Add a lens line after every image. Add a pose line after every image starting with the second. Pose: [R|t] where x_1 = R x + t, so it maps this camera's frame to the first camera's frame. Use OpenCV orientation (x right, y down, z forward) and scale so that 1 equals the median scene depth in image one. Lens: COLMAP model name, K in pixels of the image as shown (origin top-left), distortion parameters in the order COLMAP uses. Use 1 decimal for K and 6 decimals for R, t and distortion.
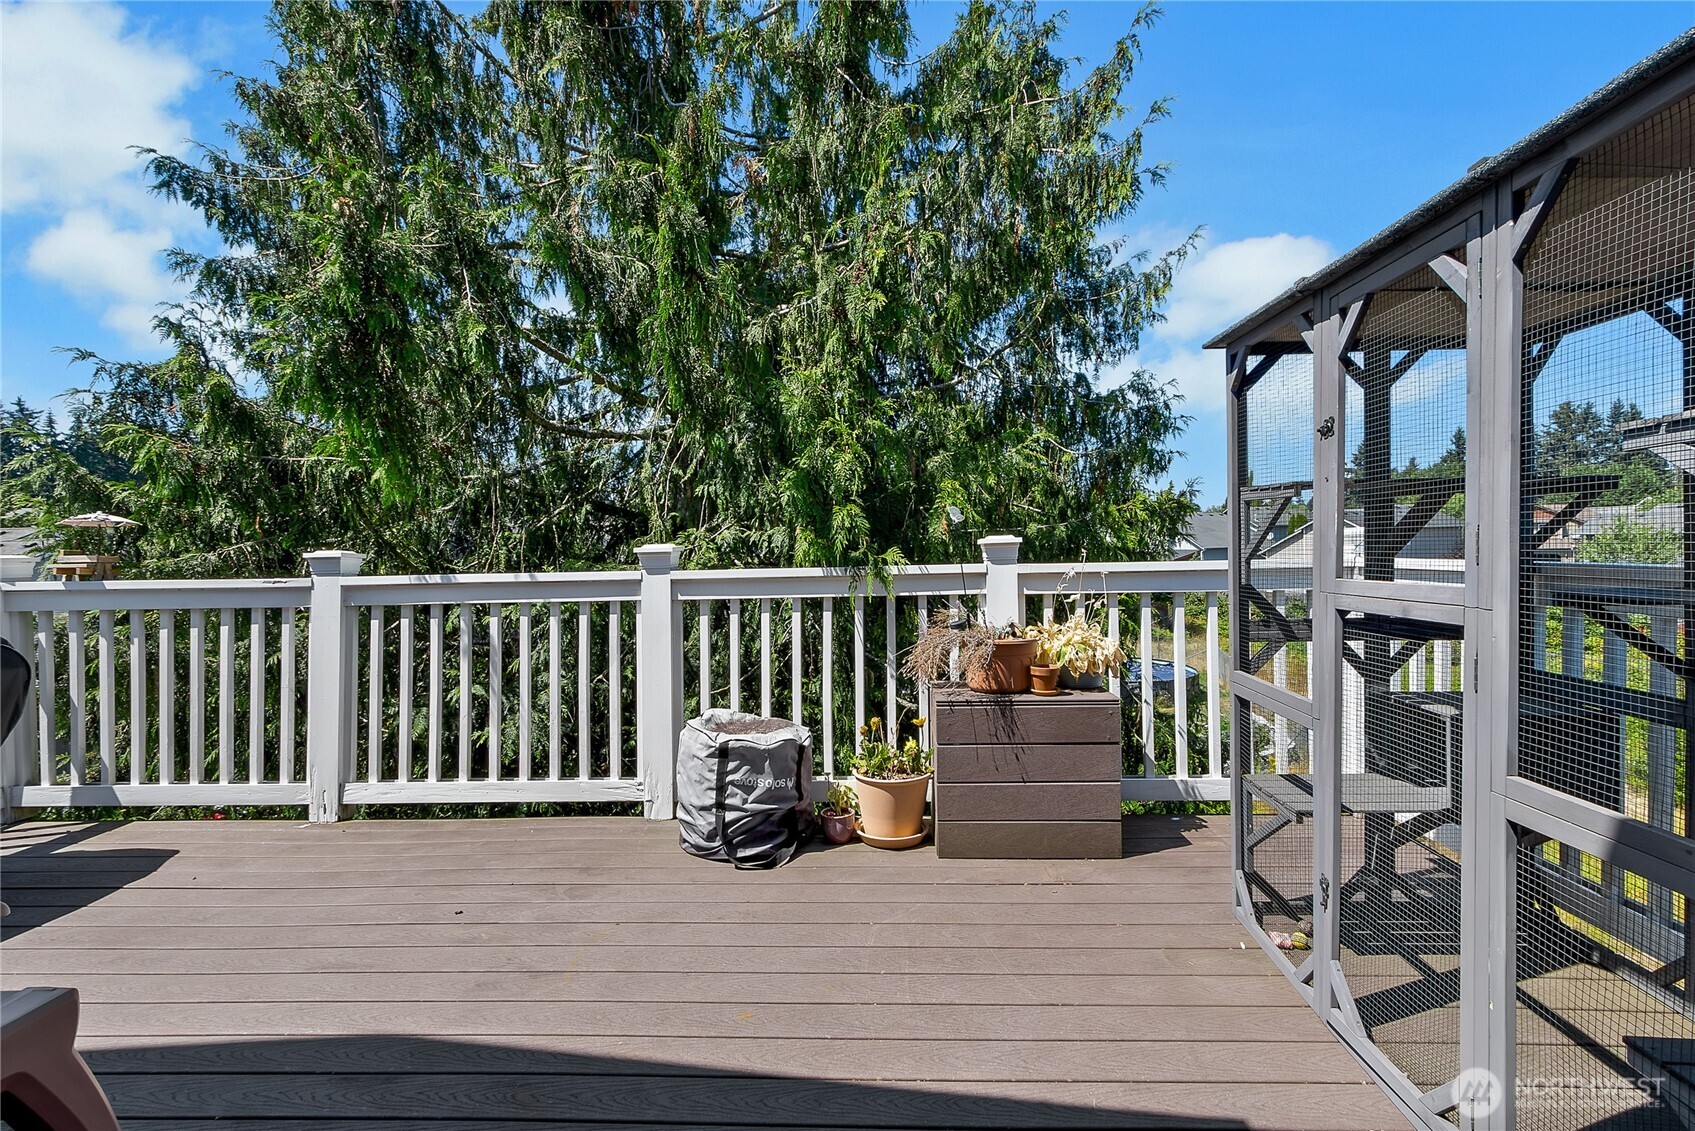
lens RADIAL K [[804.2, 0, 848.0], [0, 804.2, 559.7], [0, 0, 1]] dist [-0.000664, -0.000010]
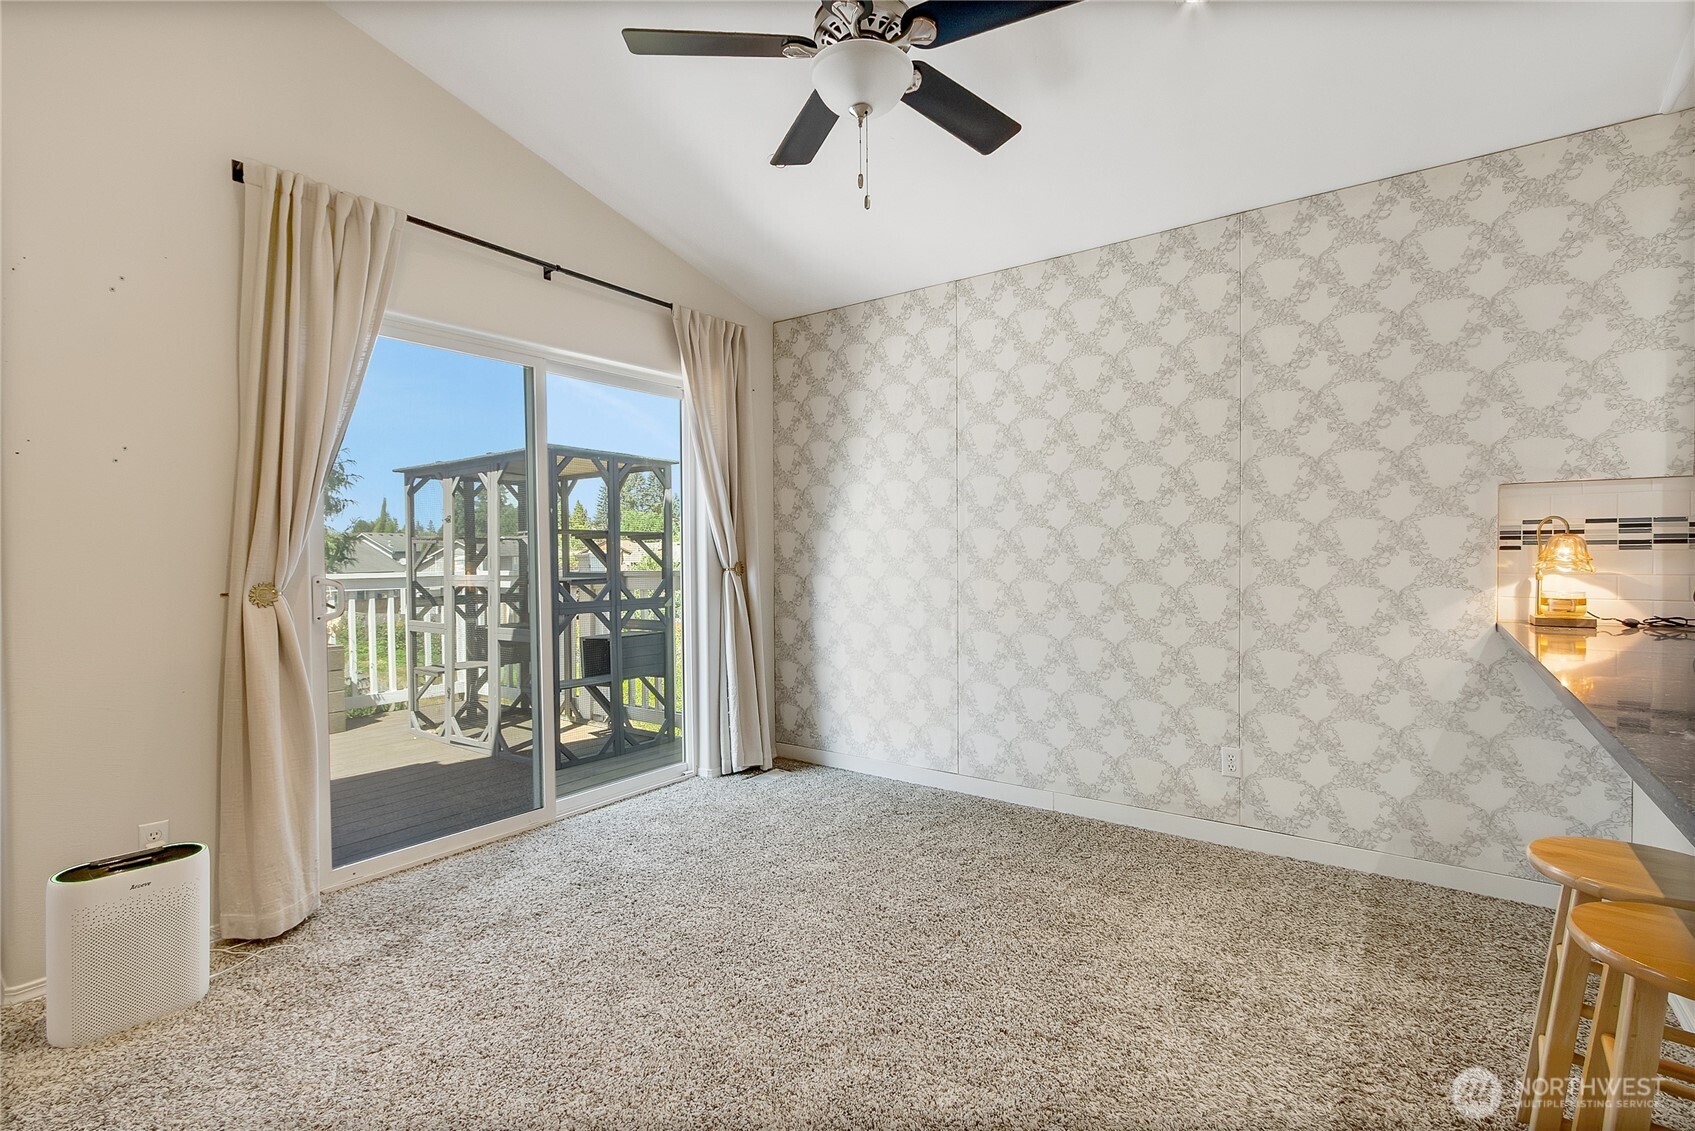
lens RADIAL K [[806.8, 0, 844.2], [0, 806.8, 573.6], [0, 0, 1]] dist [-0.001539, -0.000043]
pose [[0.551273, -0.001670, 0.834323, -0.702539], [0.014325, 0.999870, -0.007464, 0.044716], [-0.834202, 0.016066, 0.551225, -1.206385]]
